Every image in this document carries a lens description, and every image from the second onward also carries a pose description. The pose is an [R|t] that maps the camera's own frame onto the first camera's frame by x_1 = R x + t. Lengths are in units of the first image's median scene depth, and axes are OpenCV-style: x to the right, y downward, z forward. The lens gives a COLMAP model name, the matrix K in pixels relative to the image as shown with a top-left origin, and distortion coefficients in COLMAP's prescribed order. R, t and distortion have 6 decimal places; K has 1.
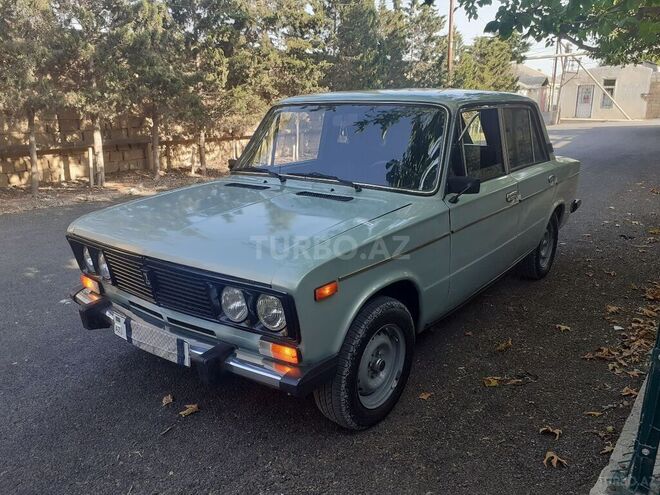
lens RADIAL K [[564.8, 0, 330.0], [0, 564.8, 247.5], [0, 0, 1]] dist [0.001902, -0.024375]
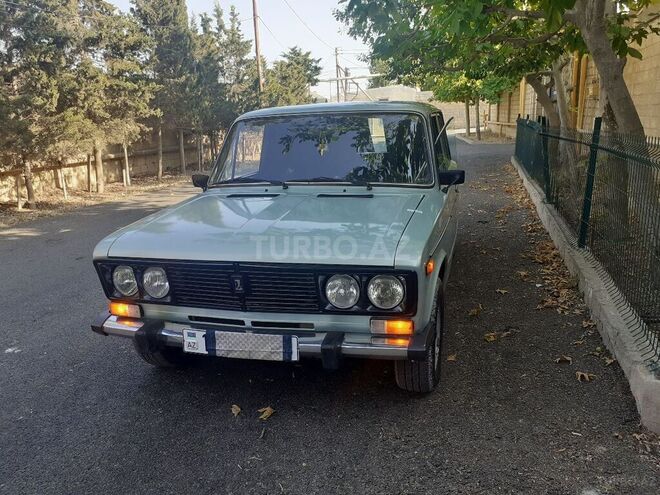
lens RADIAL K [[564.8, 0, 330.0], [0, 564.8, 247.5], [0, 0, 1]] dist [0.001902, -0.024375]
pose [[0.919861, -0.113337, 0.375514, -0.140215], [0.128408, 0.991604, -0.015266, 0.006662], [-0.370630, 0.062262, 0.926691, -0.000793]]
